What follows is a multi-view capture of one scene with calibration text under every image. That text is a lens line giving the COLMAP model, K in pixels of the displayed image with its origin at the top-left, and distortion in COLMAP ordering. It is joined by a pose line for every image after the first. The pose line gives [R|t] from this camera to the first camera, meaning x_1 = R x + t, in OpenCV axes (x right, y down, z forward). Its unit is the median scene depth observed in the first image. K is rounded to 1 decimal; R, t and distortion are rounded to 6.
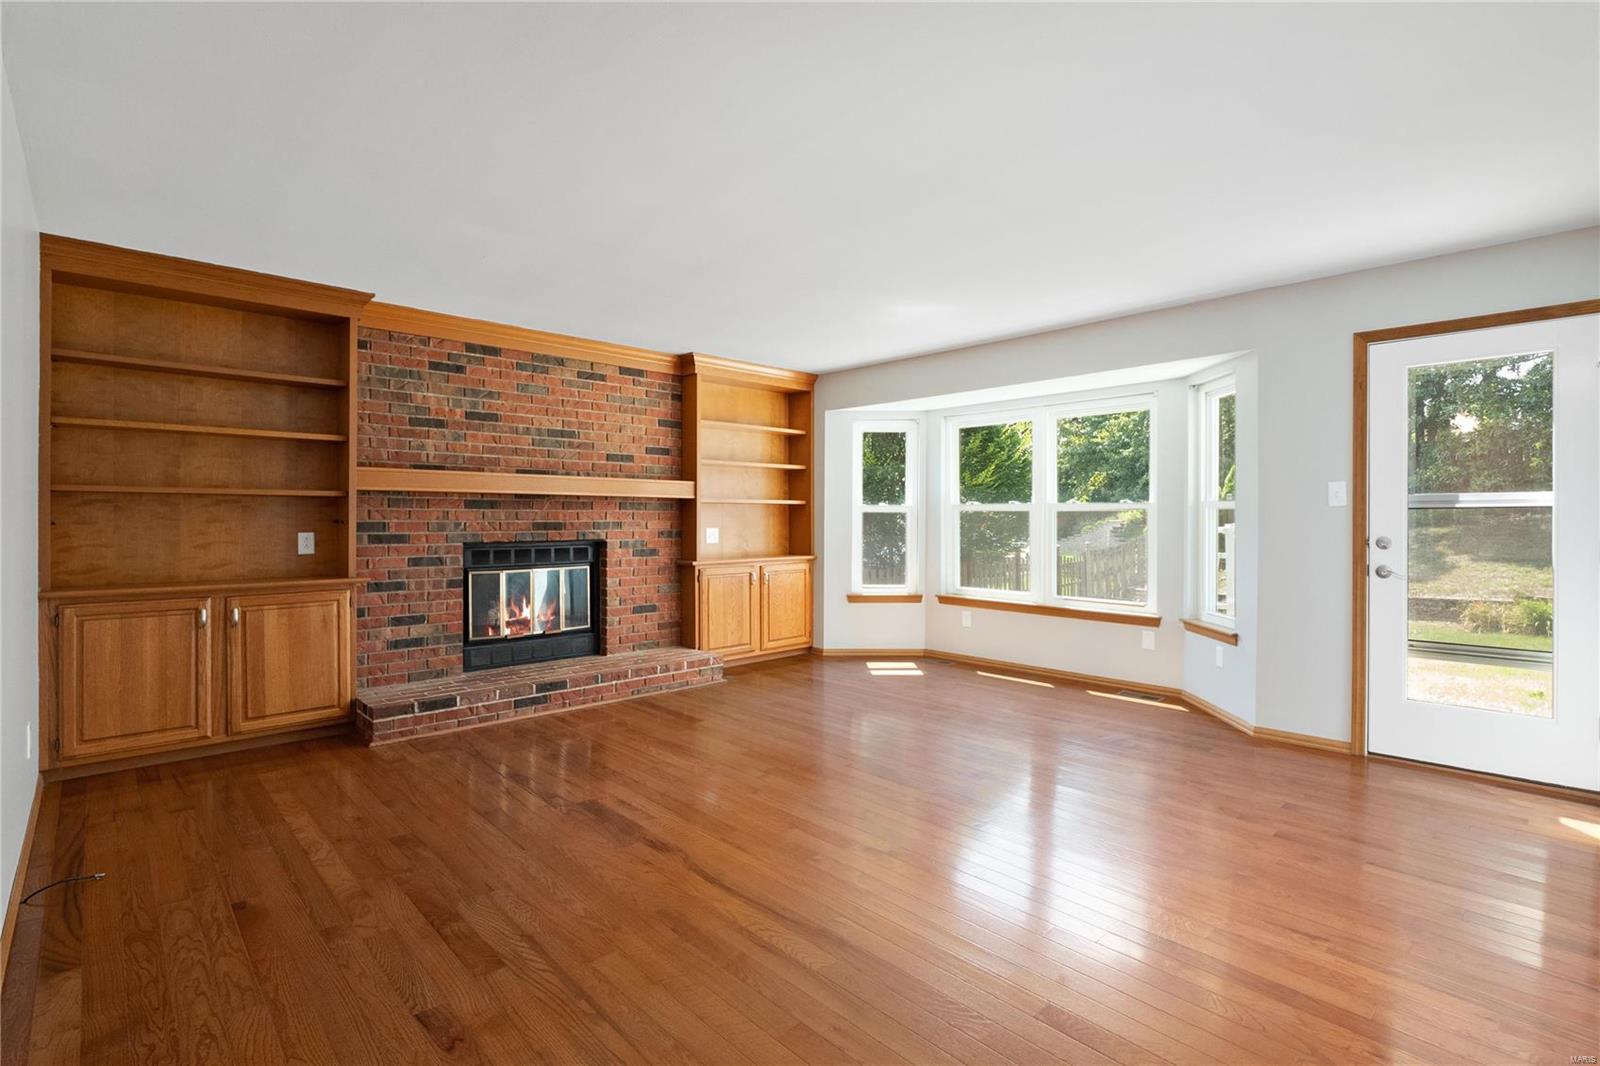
lens RADIAL K [[743.1, 0, 797.0], [0, 743.1, 518.1], [0, 0, 1]] dist [-0.014394, -0.000686]
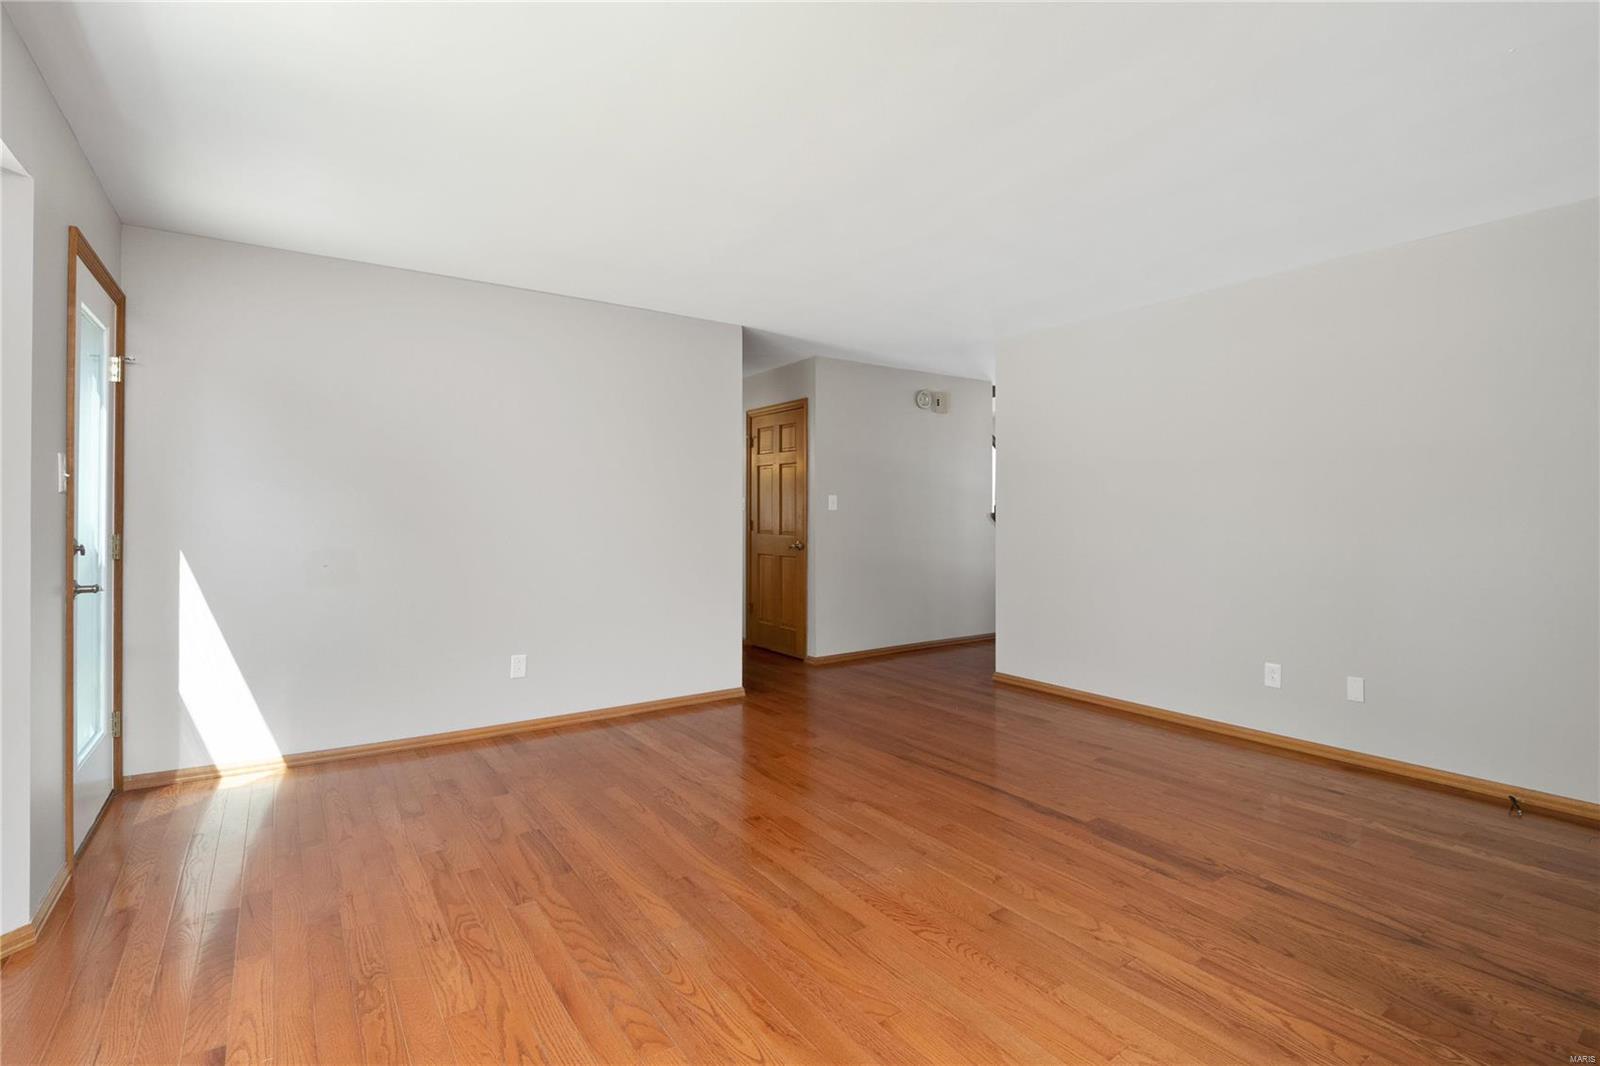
lens RADIAL K [[743.1, 0, 801.0], [0, 743.1, 523.4], [0, 0, 1]] dist [-0.014394, -0.000686]
pose [[-0.987795, -0.003951, 0.155710, 0.021548], [-0.002695, 0.999962, 0.008280, 0.004418], [-0.155737, 0.007759, -0.987768, 1.622575]]
